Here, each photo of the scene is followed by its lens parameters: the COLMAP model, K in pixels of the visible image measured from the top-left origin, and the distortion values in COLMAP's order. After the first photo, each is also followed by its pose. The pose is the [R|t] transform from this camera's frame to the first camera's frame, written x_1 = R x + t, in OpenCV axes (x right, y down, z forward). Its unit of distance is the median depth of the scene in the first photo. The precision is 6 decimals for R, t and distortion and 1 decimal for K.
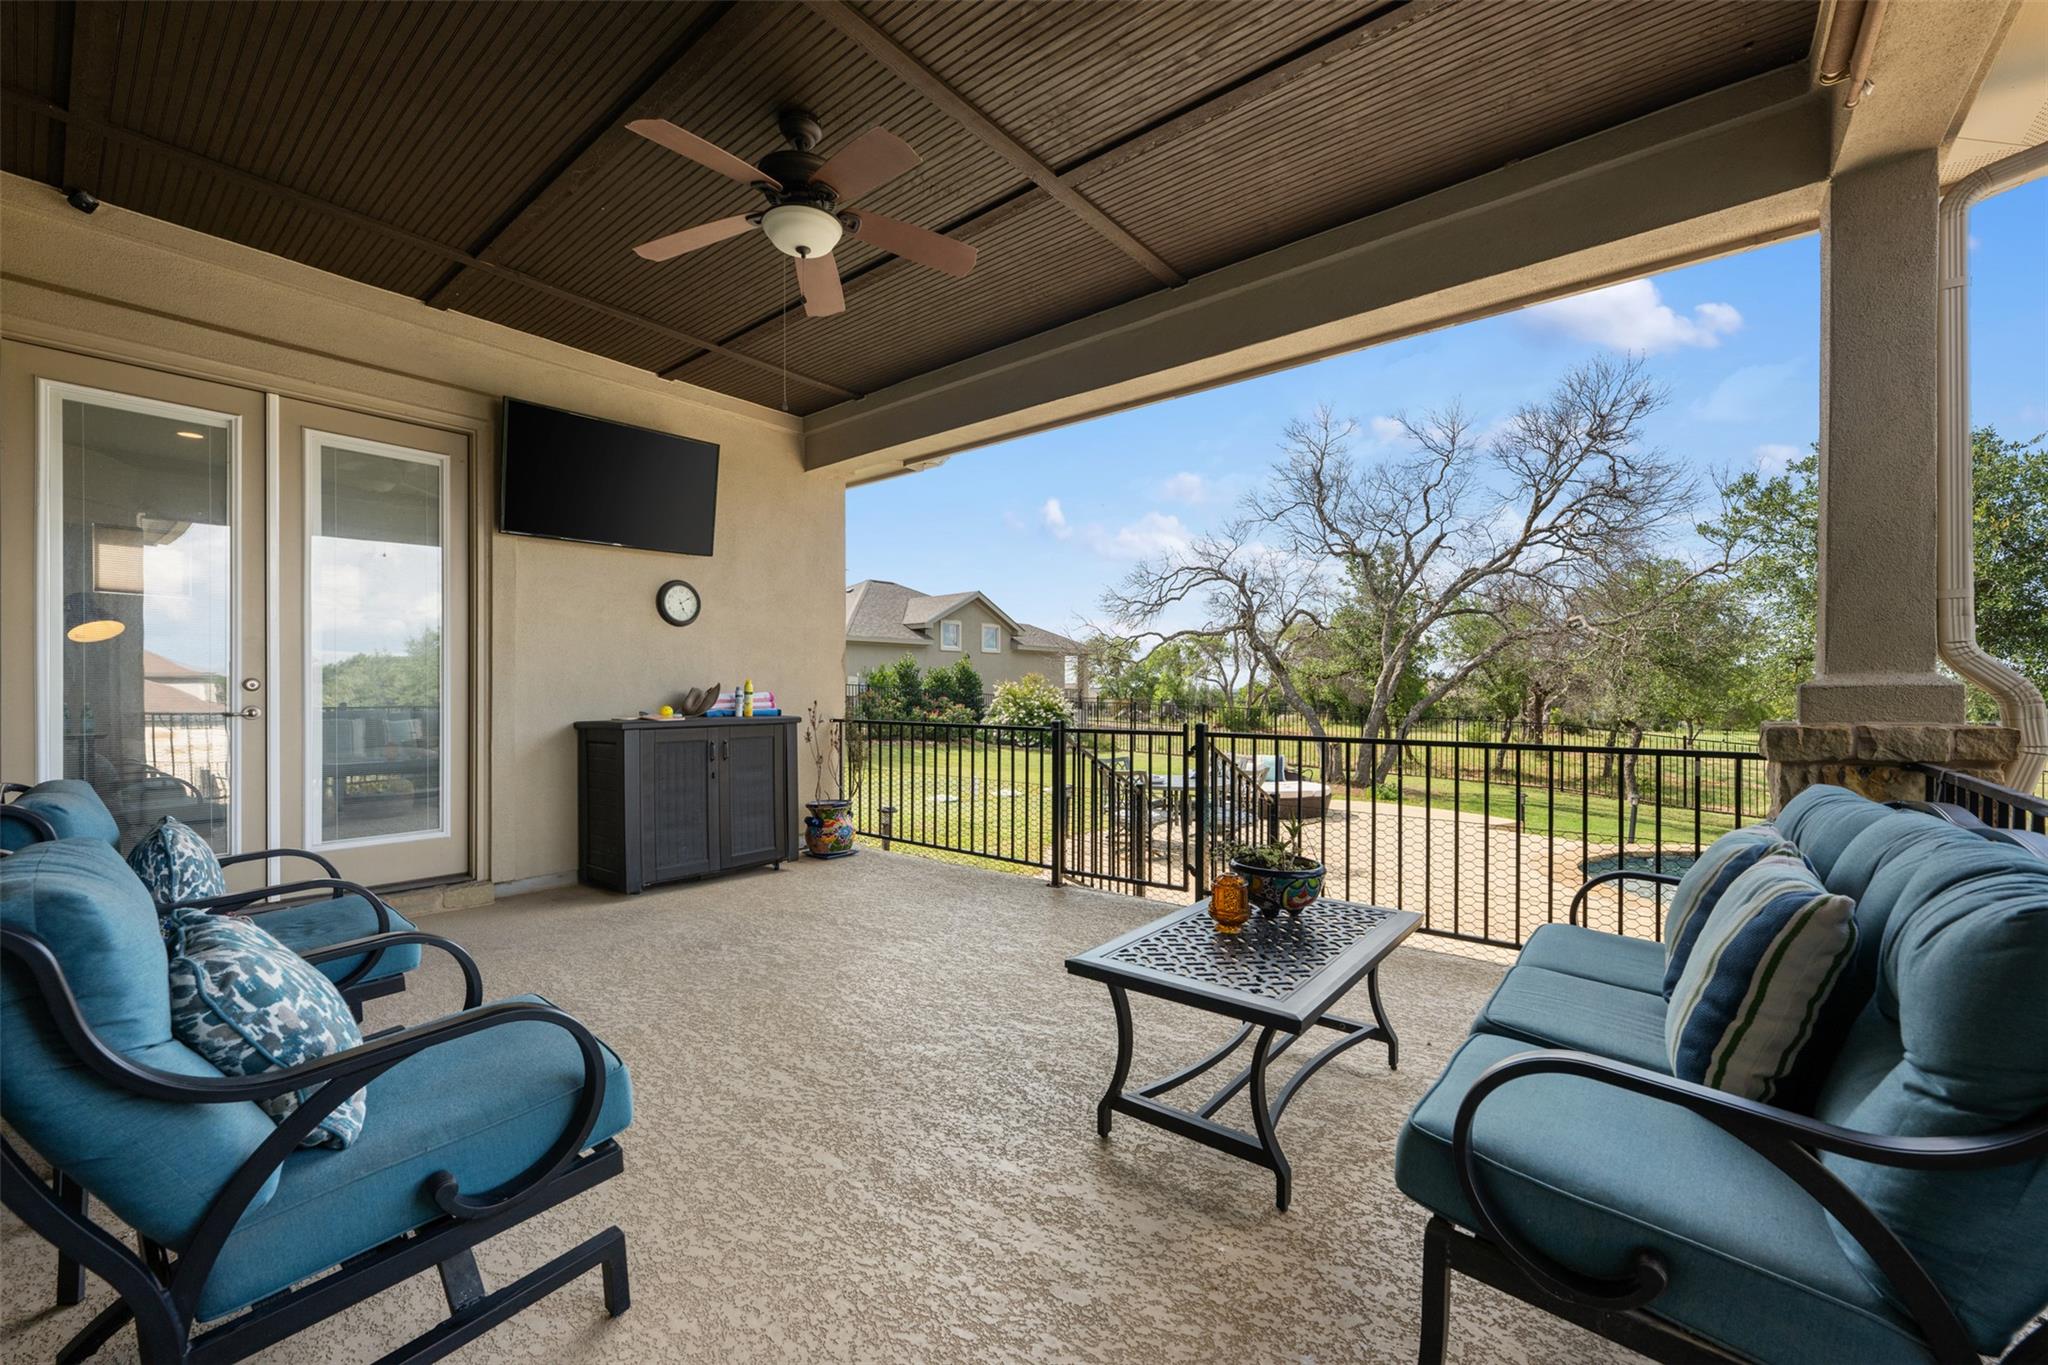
lens RADIAL K [[803.3, 0, 1026.8], [0, 803.3, 683.6], [0, 0, 1]] dist [0.001751, 0.000117]
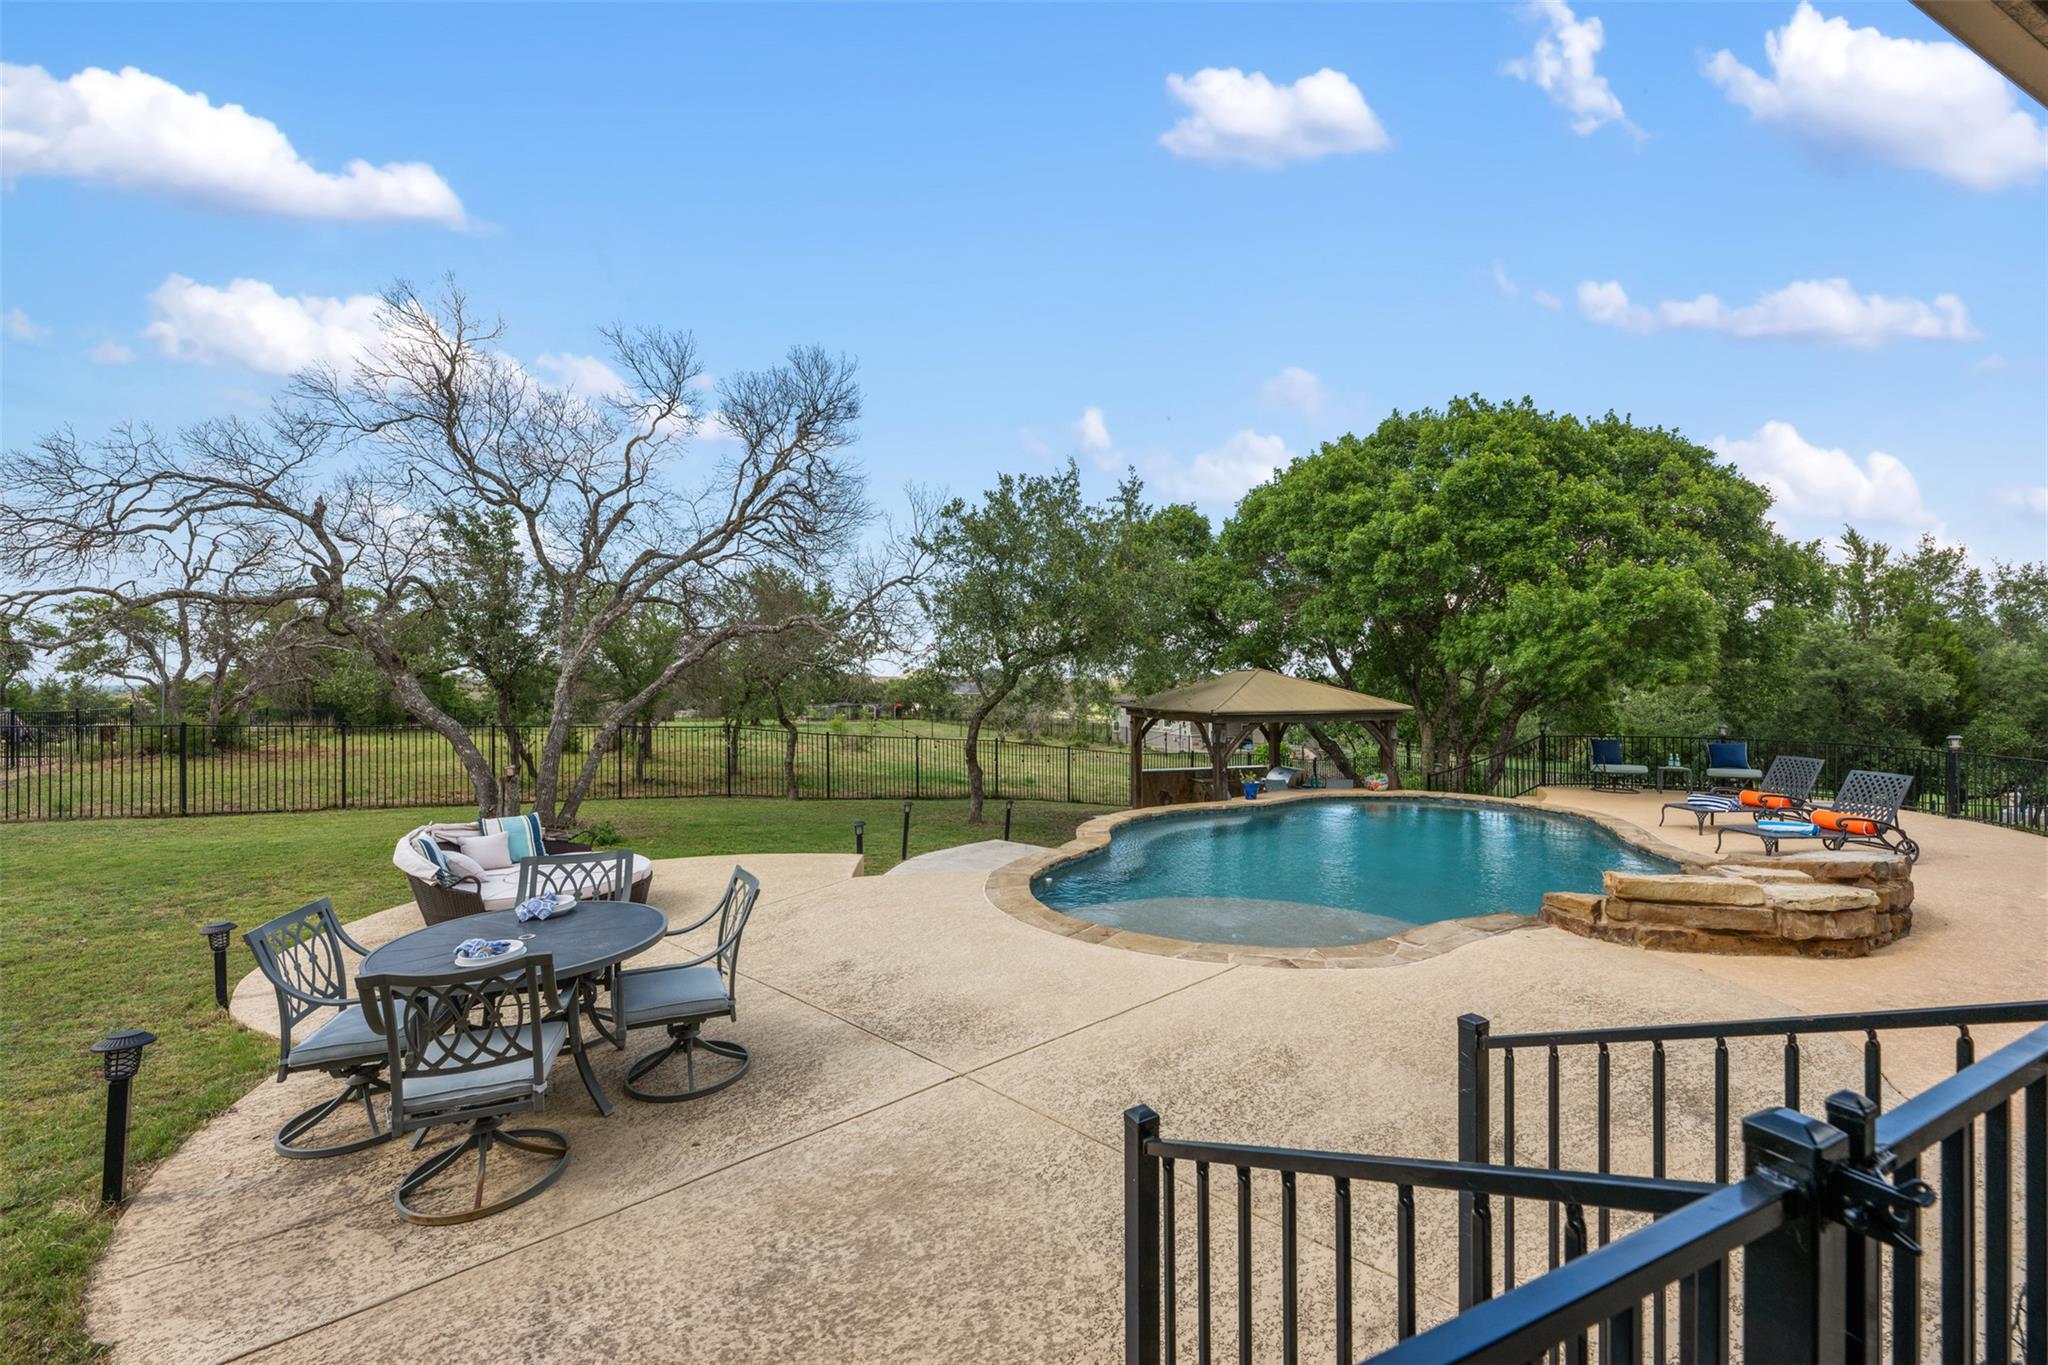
lens RADIAL K [[803.3, 0, 1026.1], [0, 803.3, 678.2], [0, 0, 1]] dist [0.001751, 0.000117]
pose [[0.437465, -0.002611, 0.899231, -0.043552], [0.000910, 0.999997, 0.002461, -0.006853], [-0.899235, -0.000258, 0.437466, 0.249173]]
